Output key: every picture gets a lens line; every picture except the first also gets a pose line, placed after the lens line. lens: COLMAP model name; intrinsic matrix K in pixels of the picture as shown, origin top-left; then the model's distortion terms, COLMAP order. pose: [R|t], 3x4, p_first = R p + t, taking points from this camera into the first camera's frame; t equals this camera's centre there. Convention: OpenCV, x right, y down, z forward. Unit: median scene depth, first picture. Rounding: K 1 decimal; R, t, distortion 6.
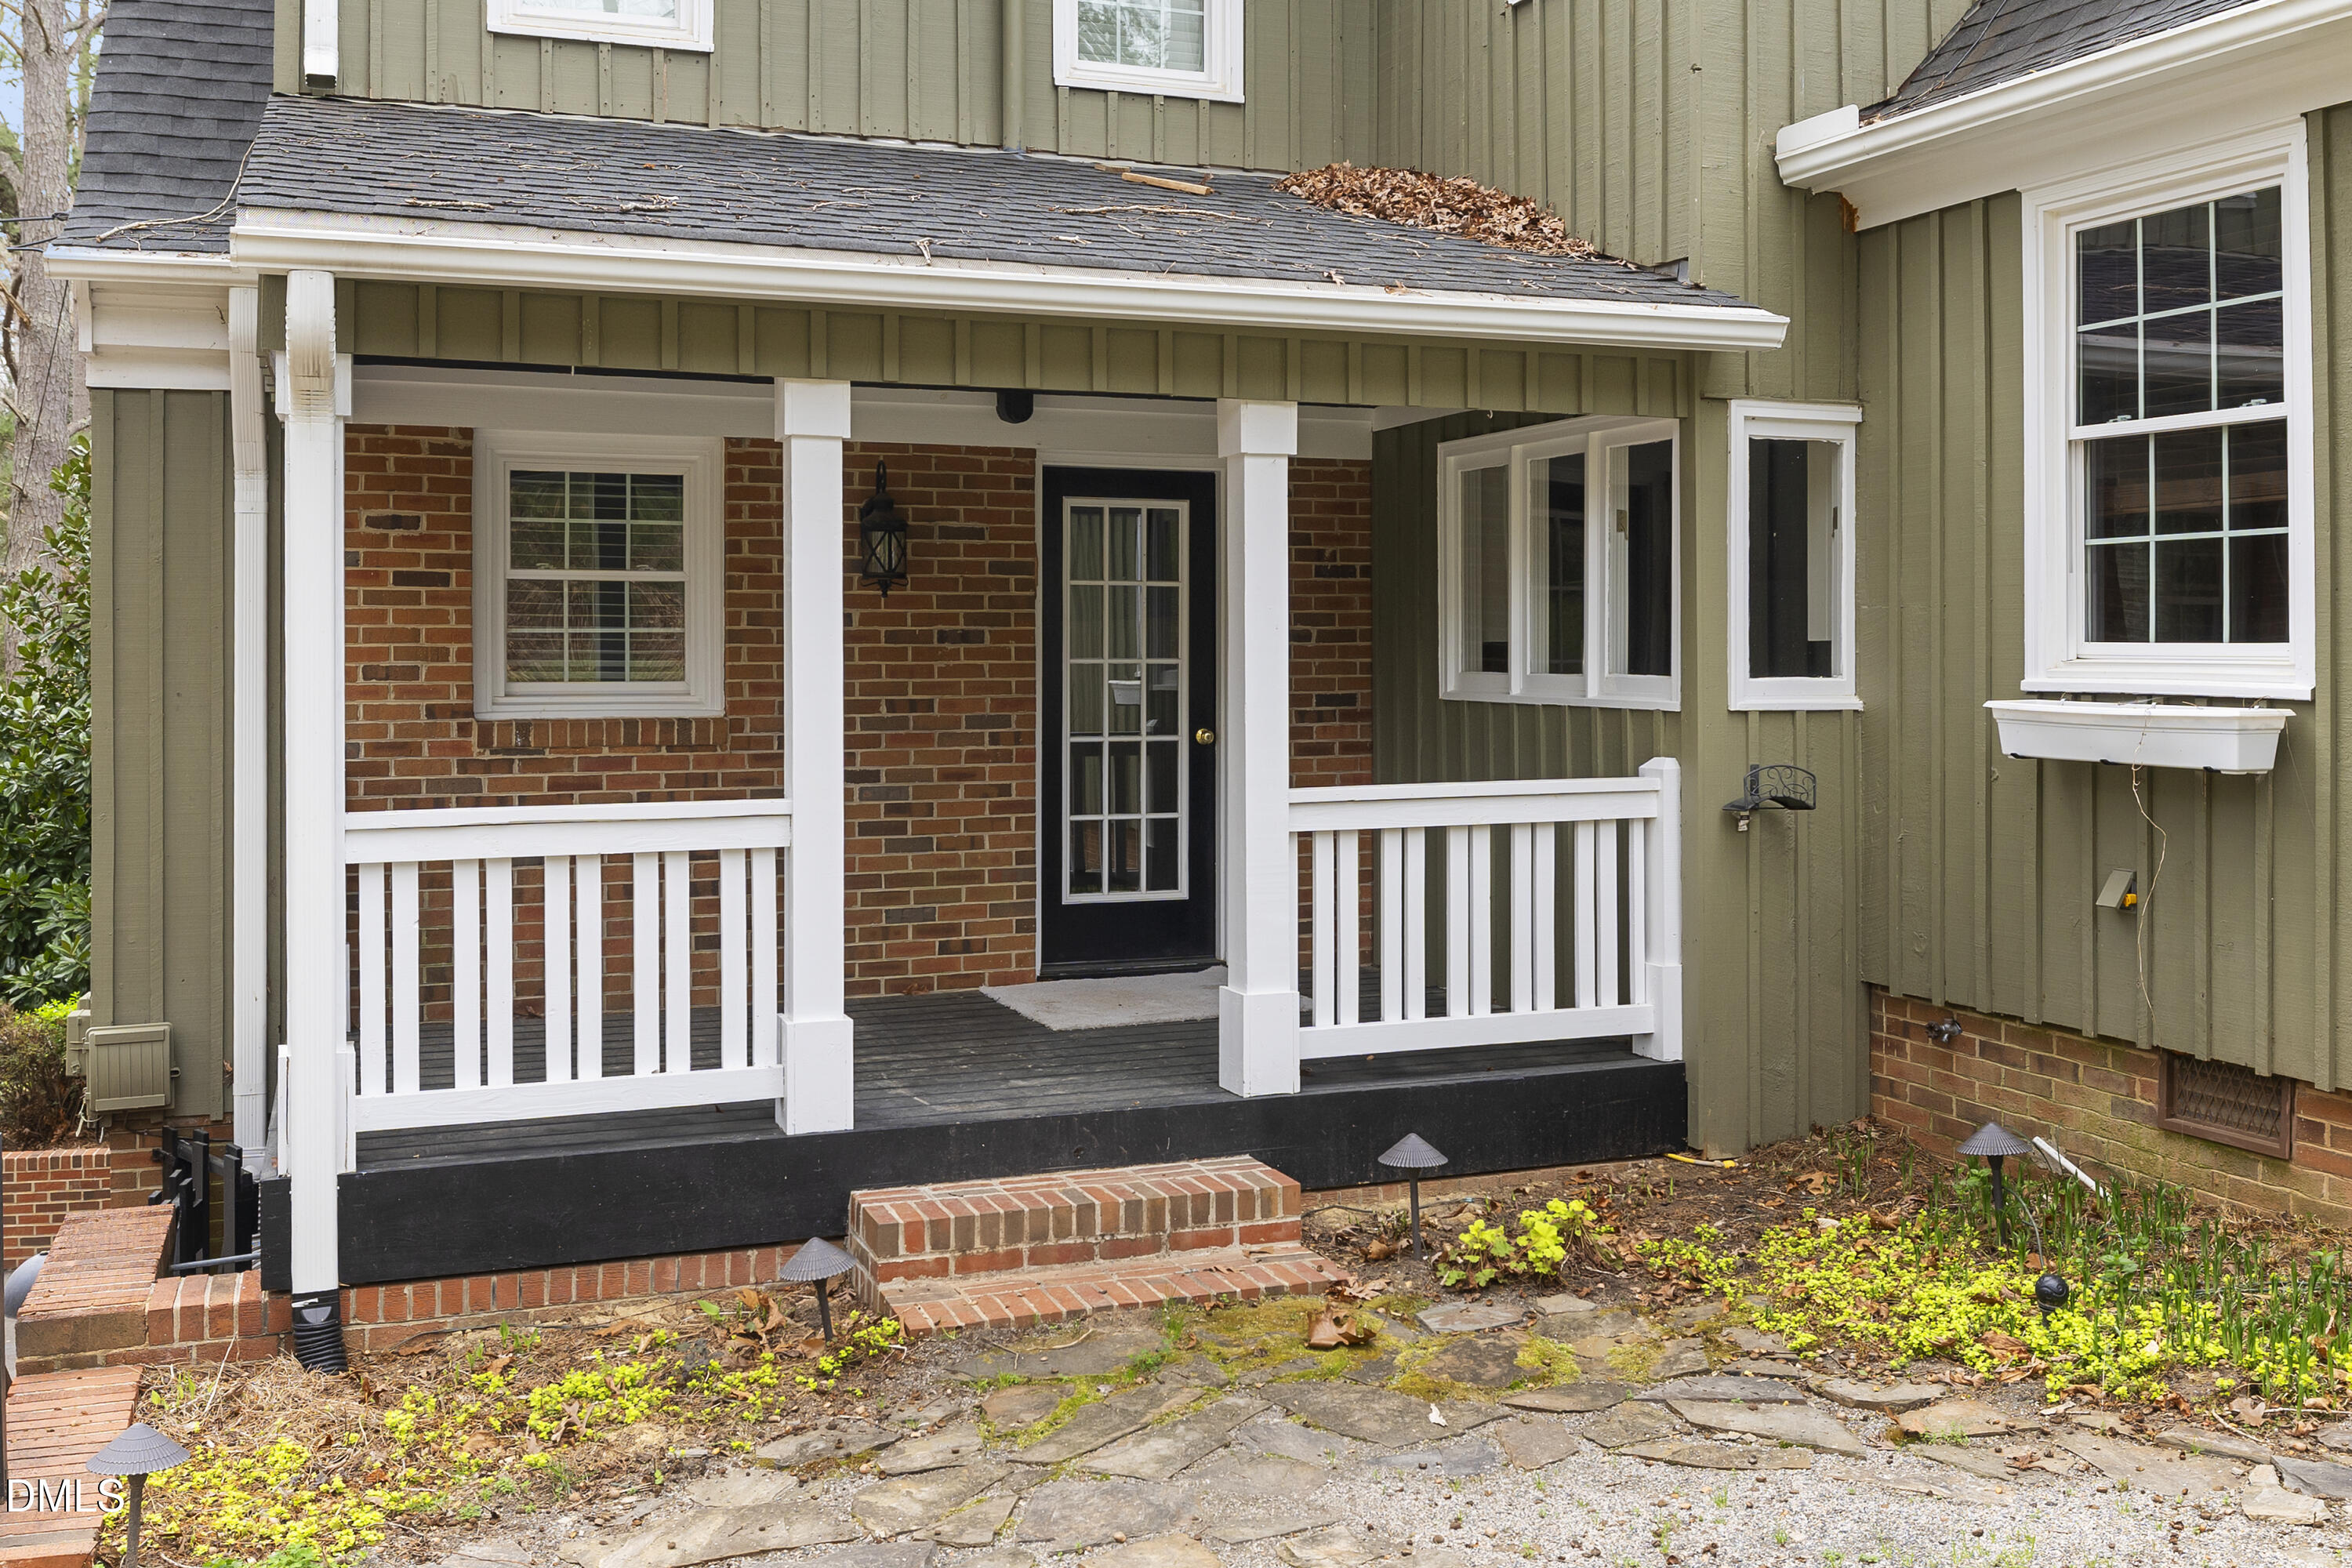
lens RADIAL K [[2247.2, 0, 1153.4], [0, 2247.2, 641.4], [0, 0, 1]] dist [0.005217, 0.000000]
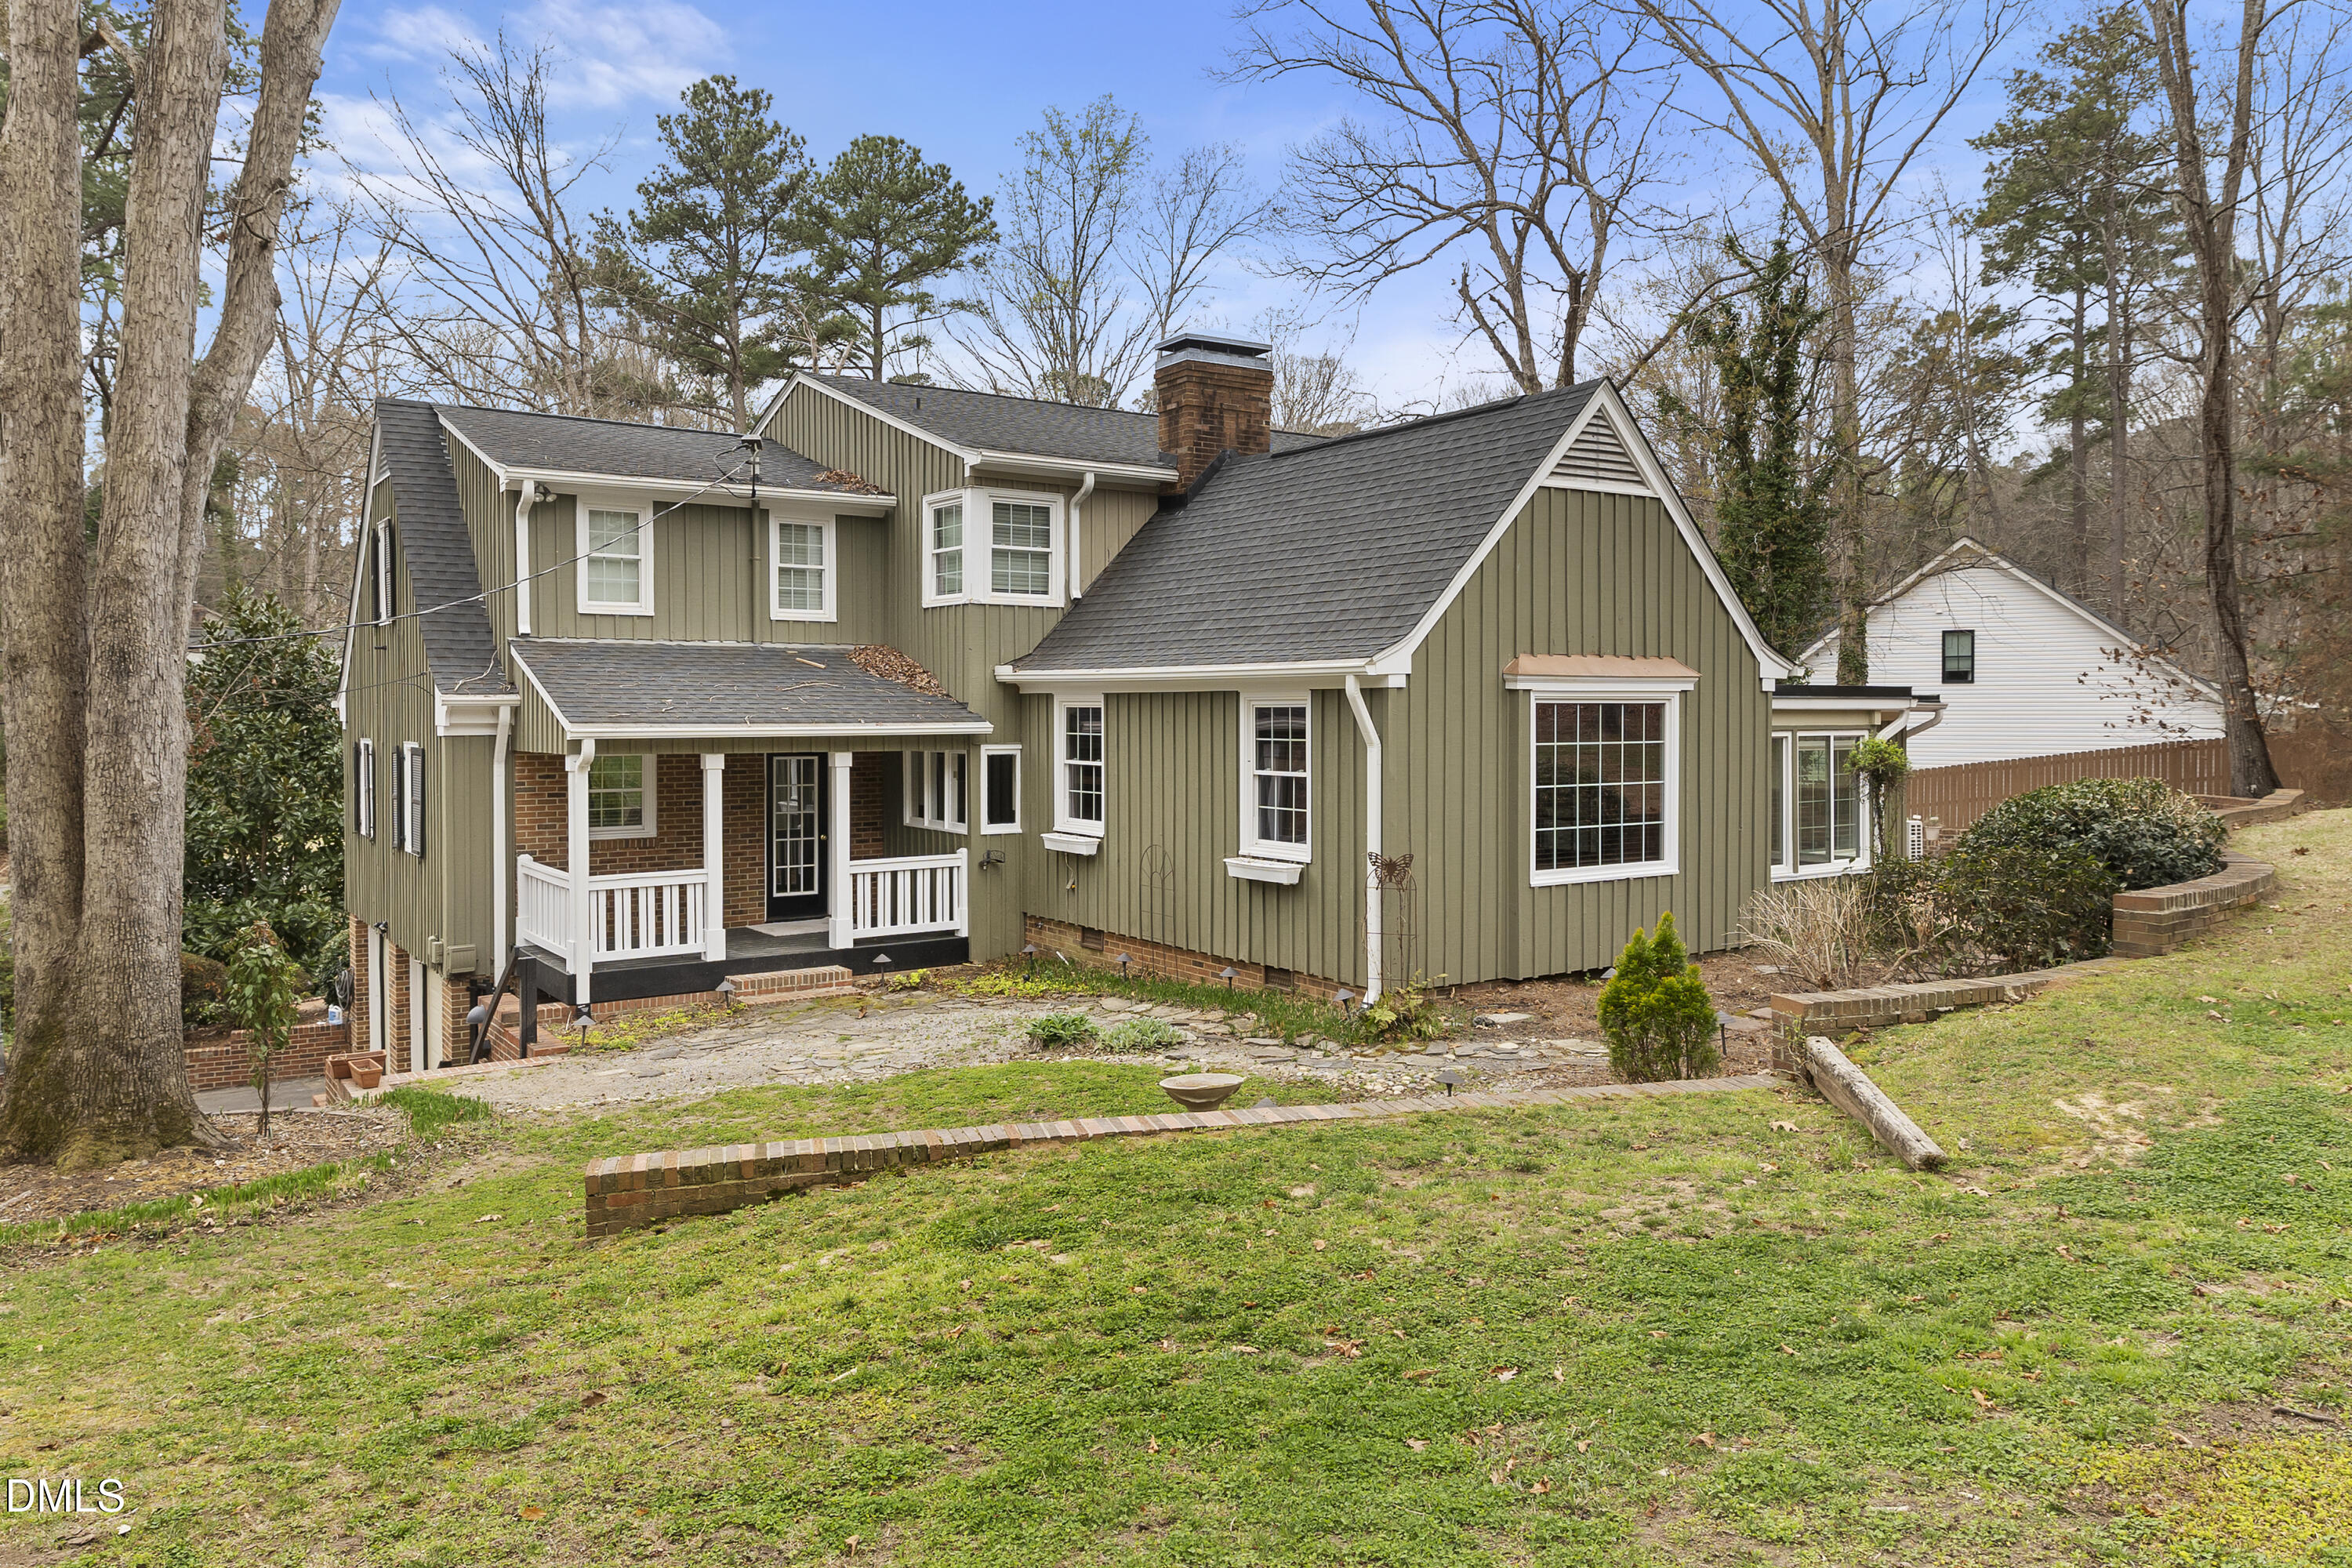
lens RADIAL K [[1614.3, 0, 1182.6], [0, 1614.3, 740.8], [0, 0, 1]] dist [0.026454, -0.007442]
pose [[0.970024, -0.004092, 0.242974, -0.045960], [-0.001147, 0.999770, 0.021414, -0.171556], [-0.243006, -0.021051, 0.969796, -1.518862]]
